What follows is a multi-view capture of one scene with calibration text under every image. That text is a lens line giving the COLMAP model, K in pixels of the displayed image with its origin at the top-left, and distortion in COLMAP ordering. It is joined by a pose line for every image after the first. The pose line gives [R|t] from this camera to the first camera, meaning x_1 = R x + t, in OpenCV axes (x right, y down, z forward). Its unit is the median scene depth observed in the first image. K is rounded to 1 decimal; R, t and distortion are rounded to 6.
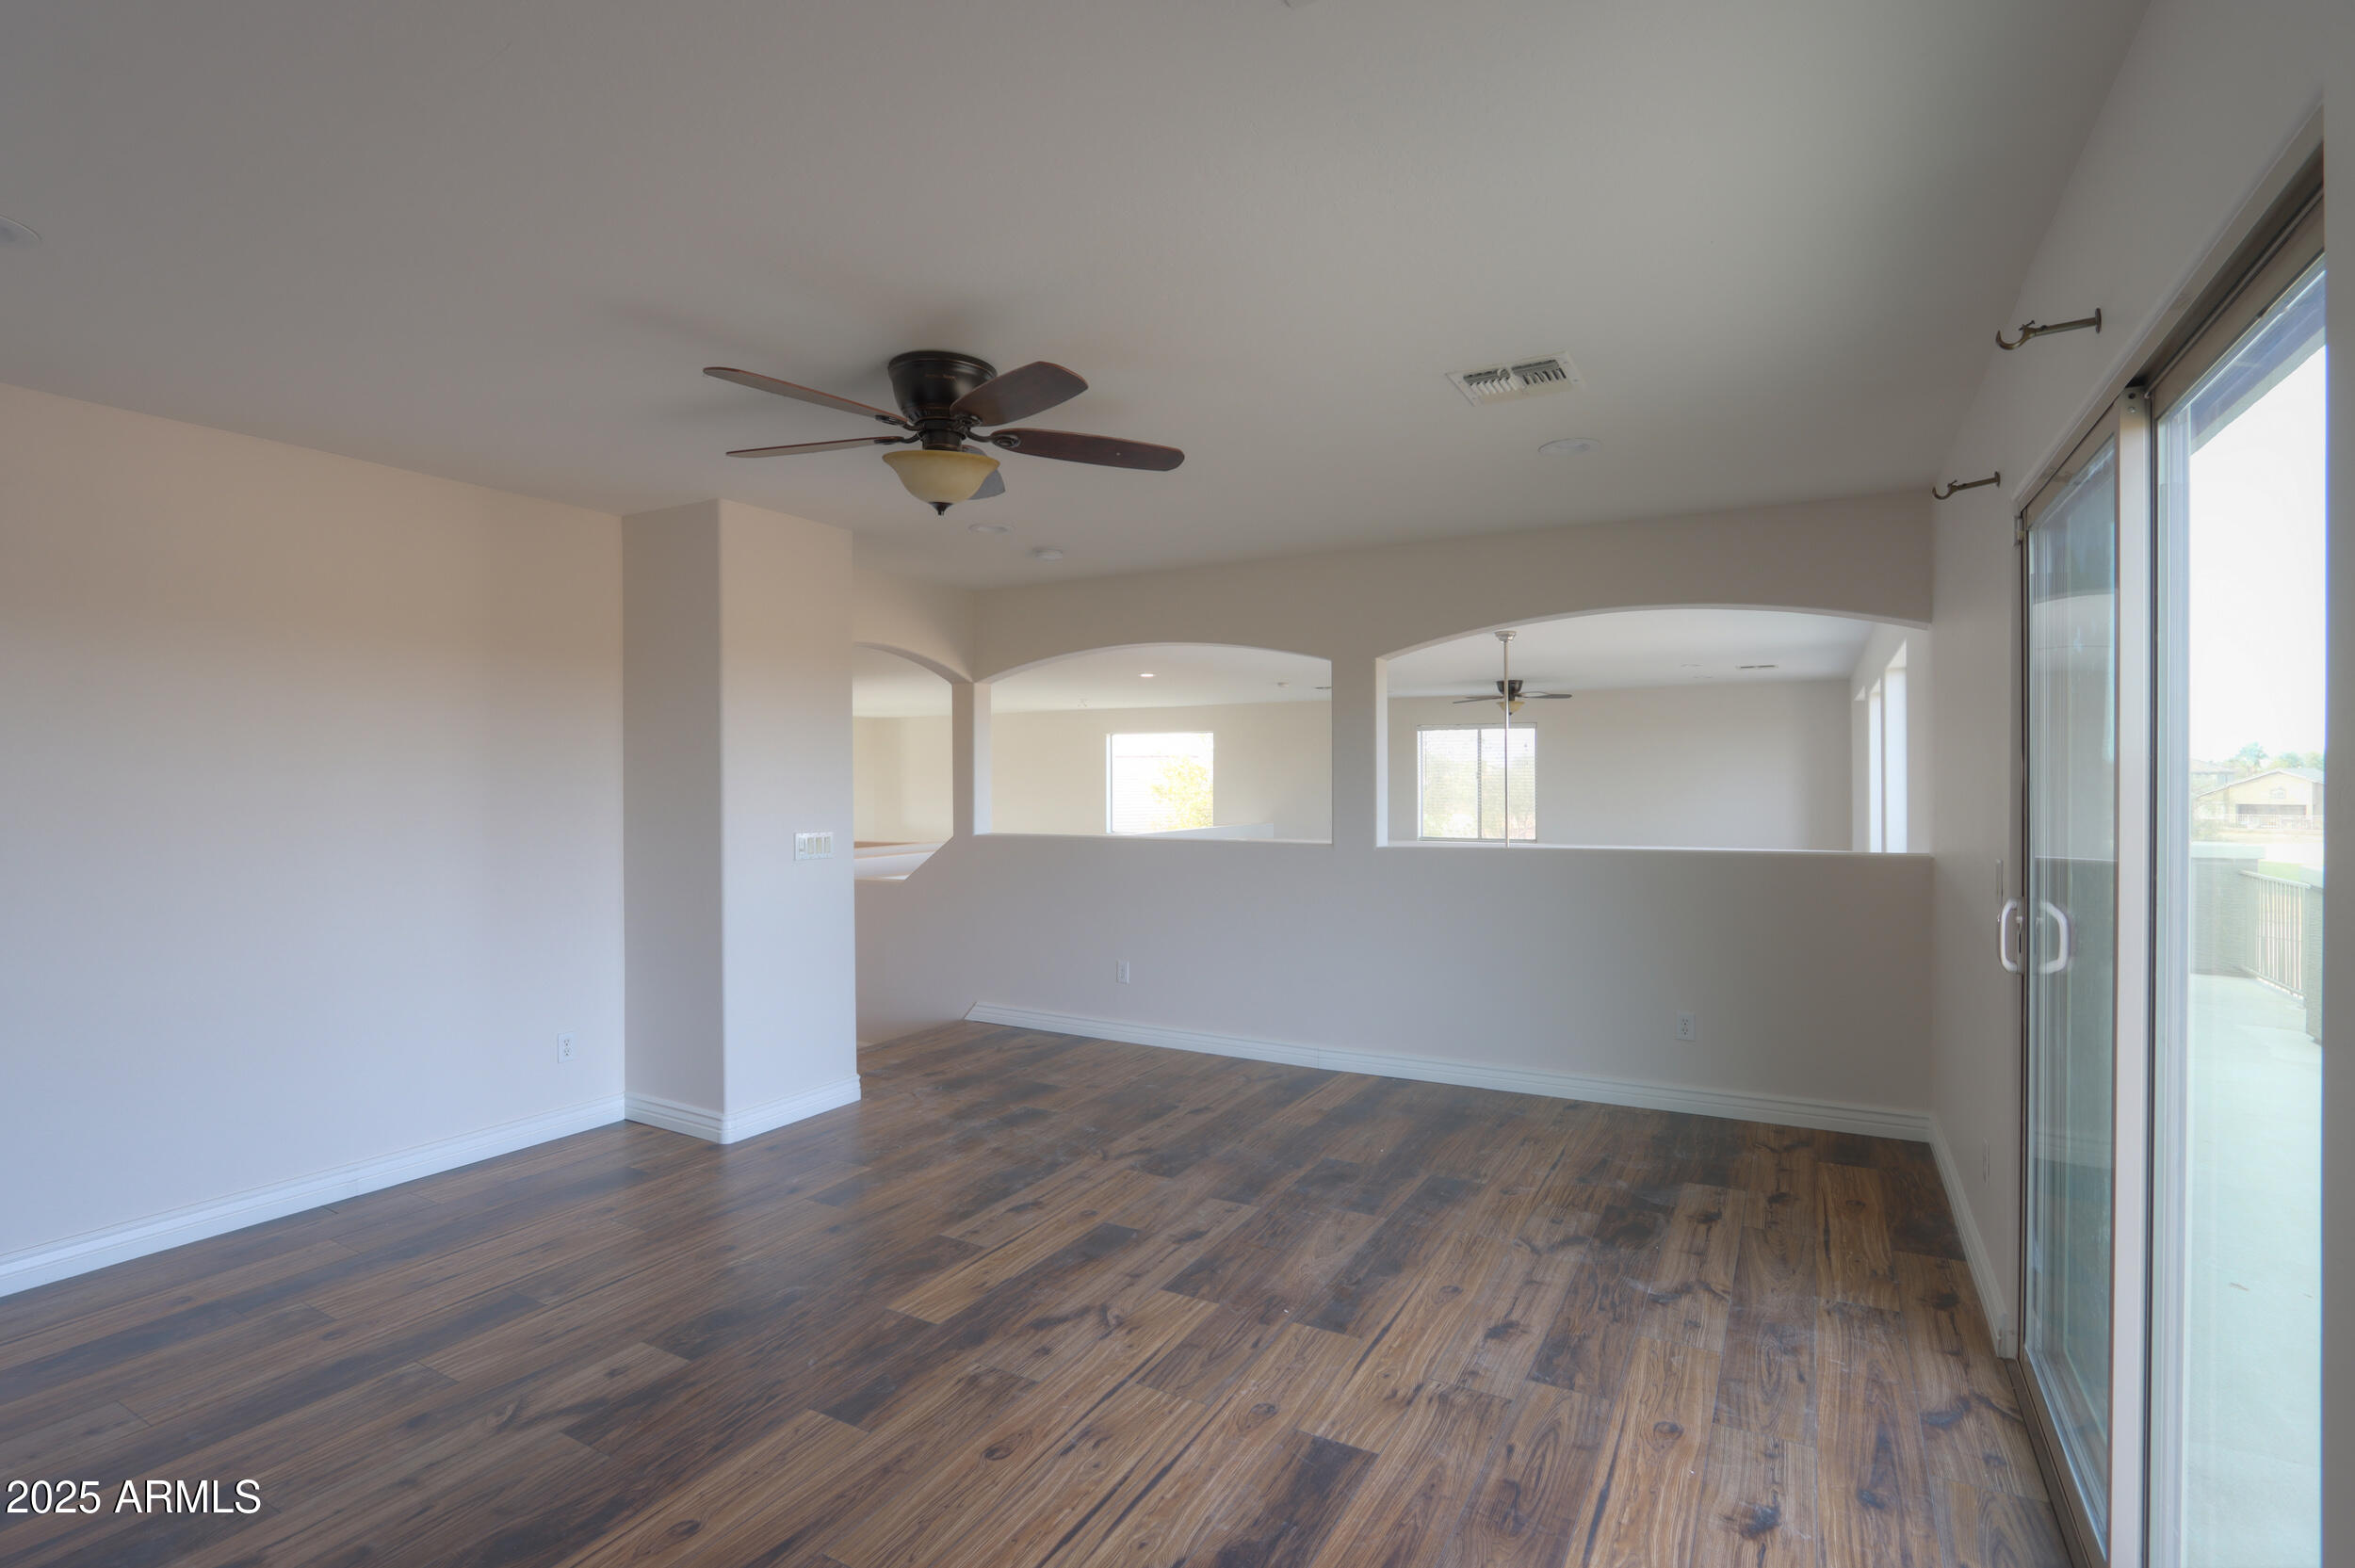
lens RADIAL K [[1128.5, 0, 1164.0], [0, 1128.5, 785.6], [0, 0, 1]] dist [-0.015440, -0.000085]
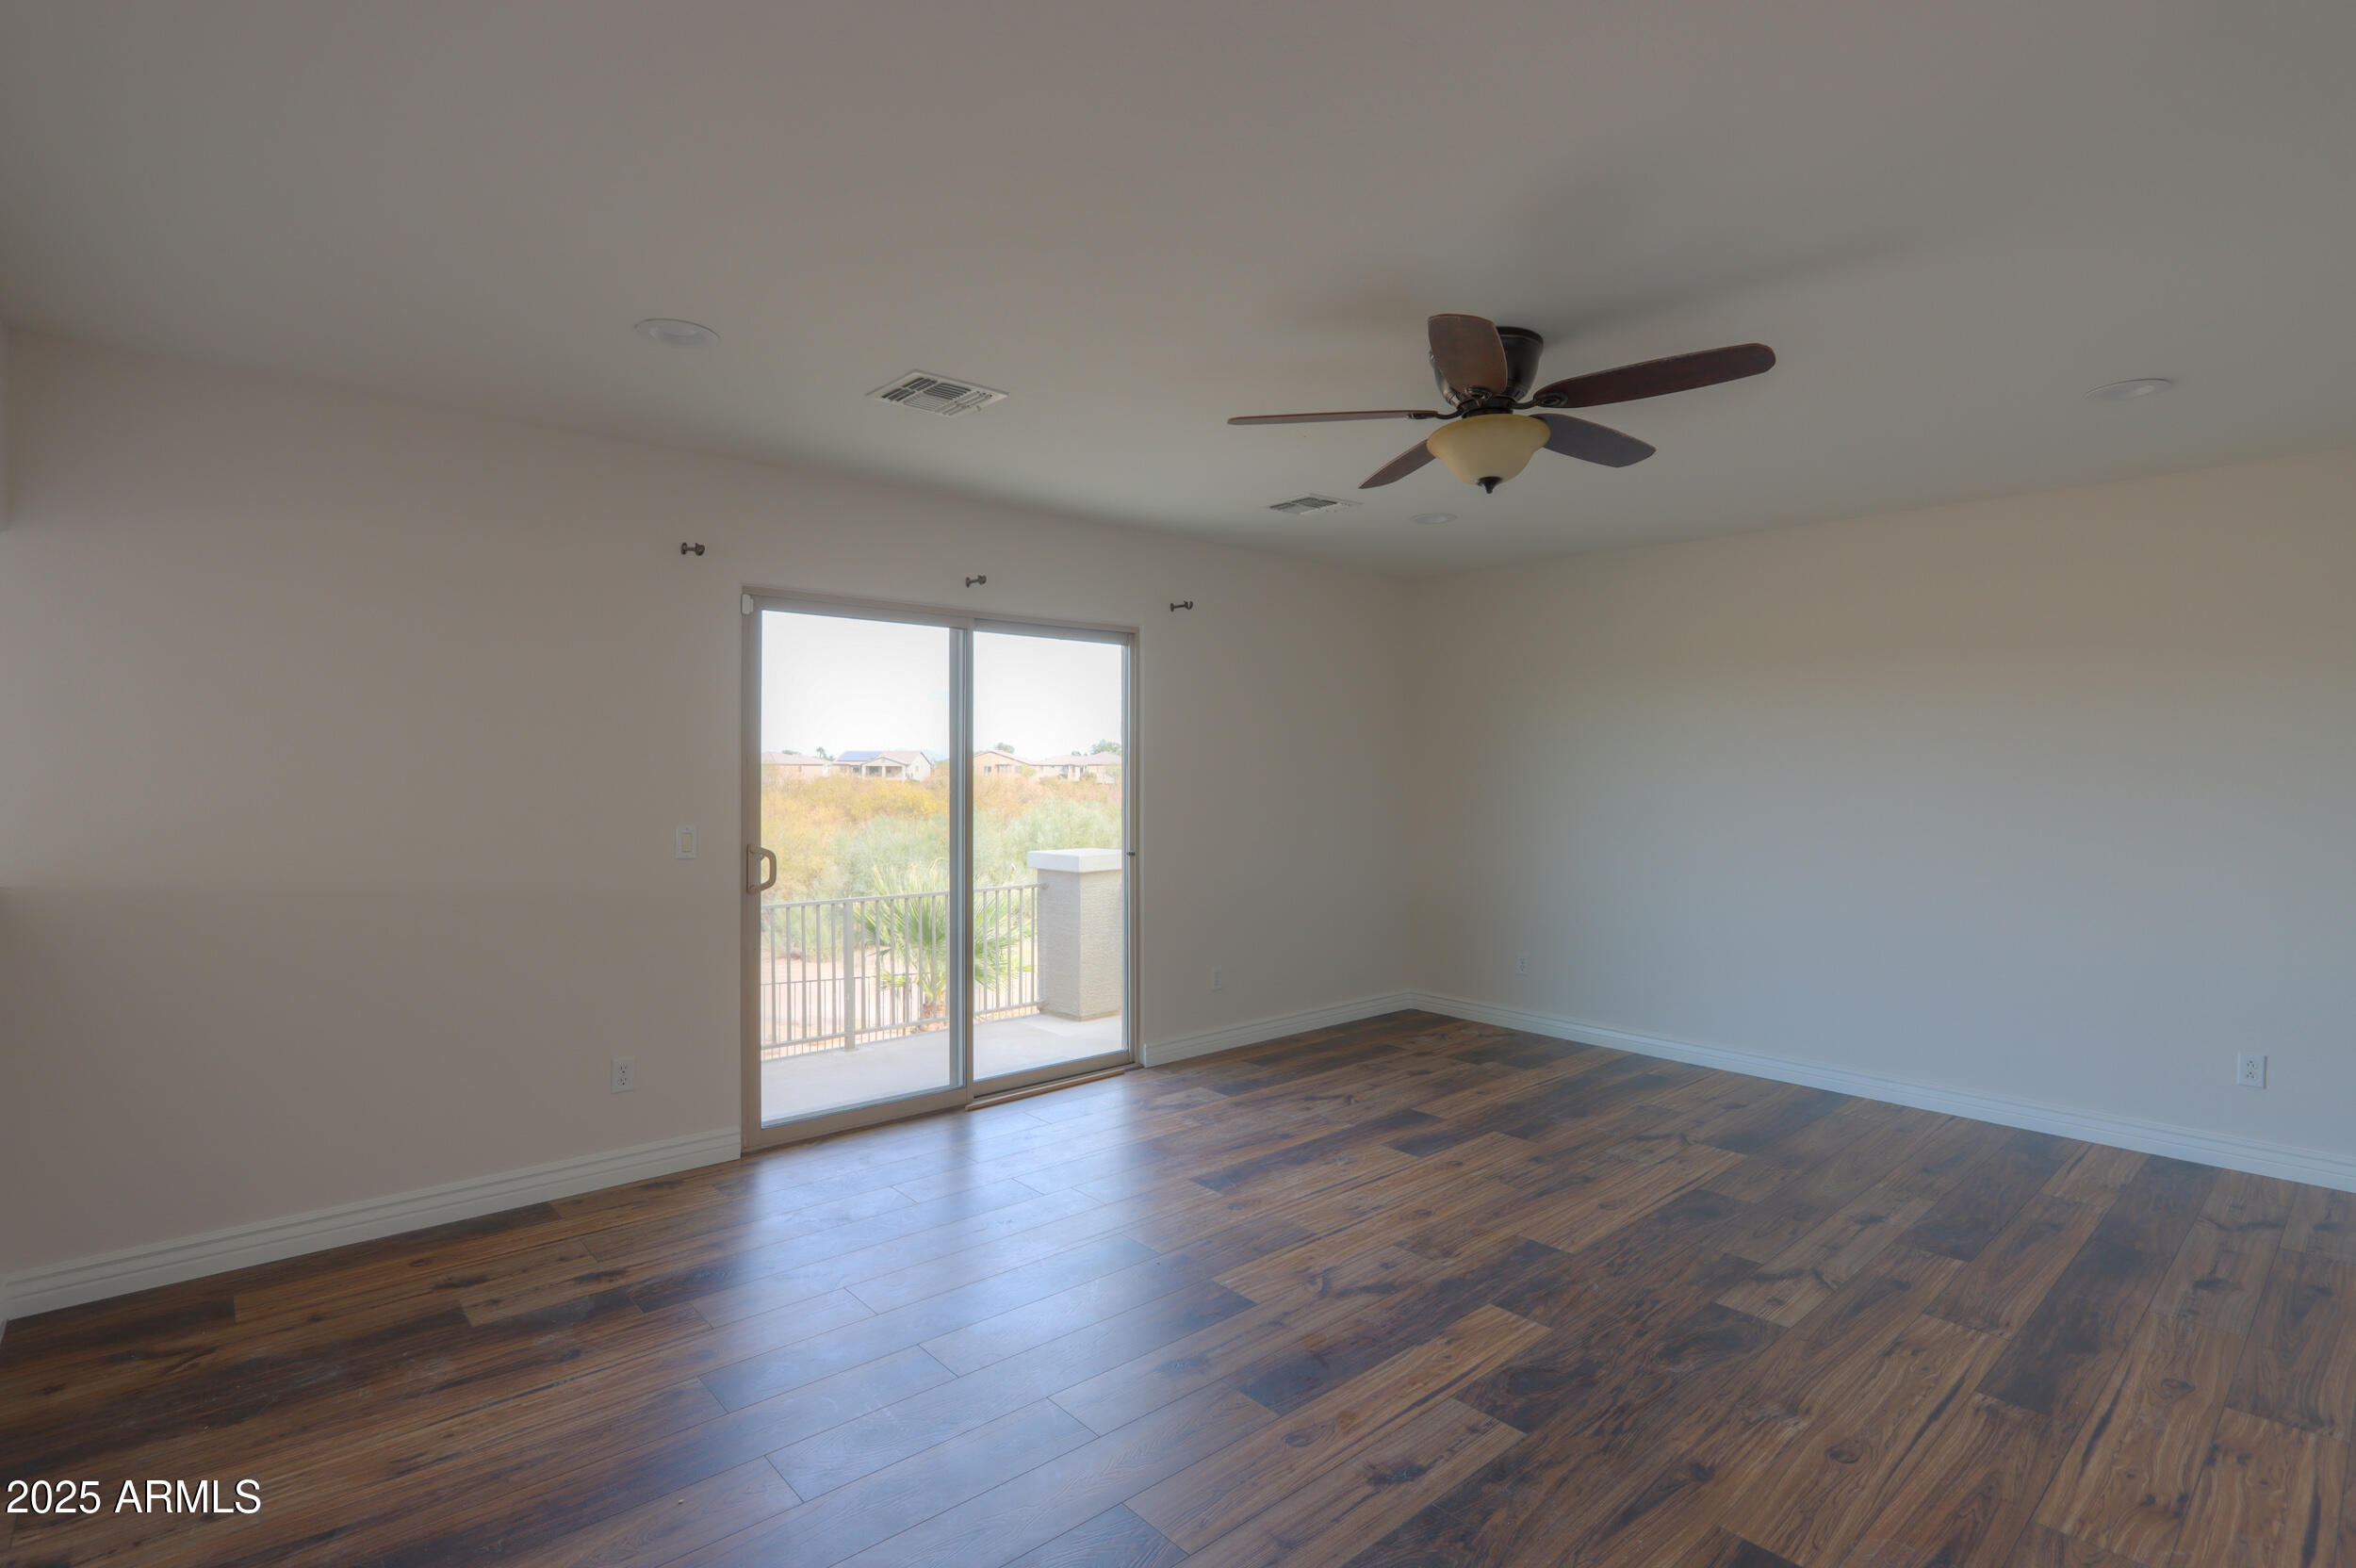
lens RADIAL K [[1189.7, 0, 1164.9], [0, 1189.7, 767.1], [0, 0, 1]] dist [-0.011020, -0.000459]
pose [[-0.945721, 0.000081, 0.324980, -0.263427], [0.002439, 0.999974, 0.006850, -0.013624], [-0.324971, 0.007271, -0.945696, 2.037319]]
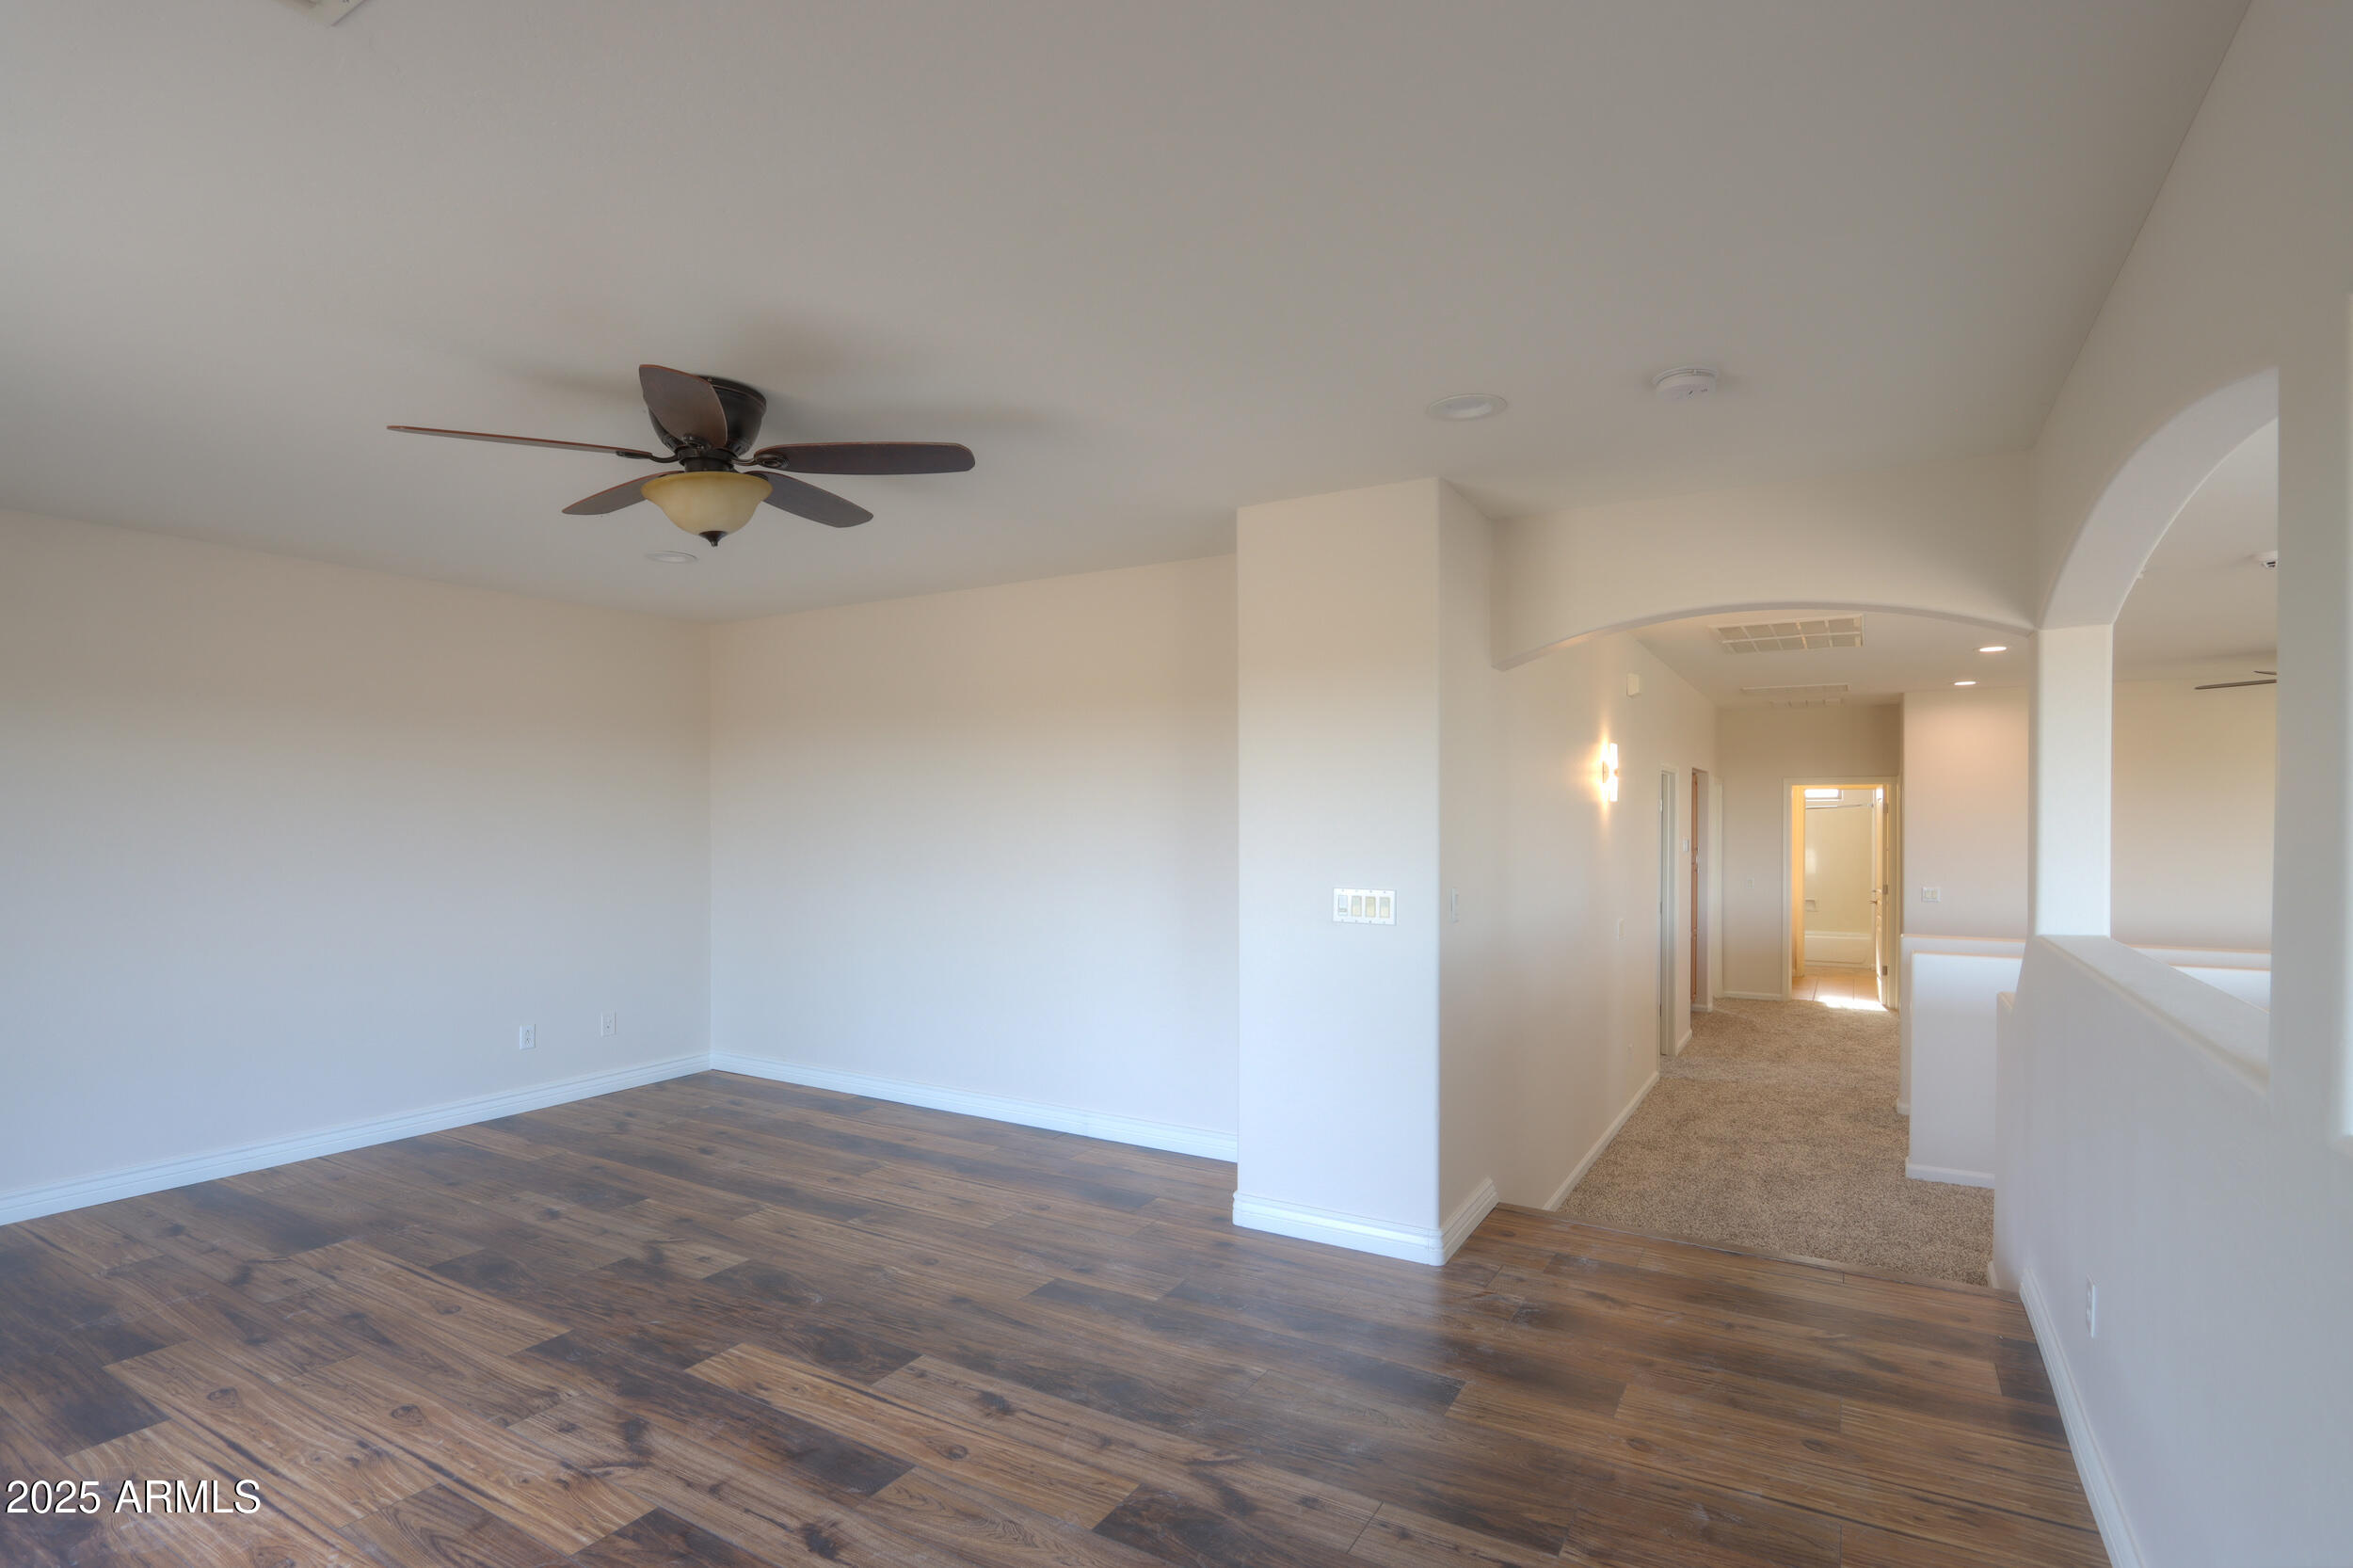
lens RADIAL K [[1127.7, 0, 1163.0], [0, 1127.7, 785.6], [0, 0, 1]] dist [-0.015440, -0.000085]
pose [[-0.012148, -0.024739, -0.999620, 0.771899], [-0.009081, 0.999655, -0.024630, -0.017213], [0.999885, 0.008778, -0.012368, 1.385484]]
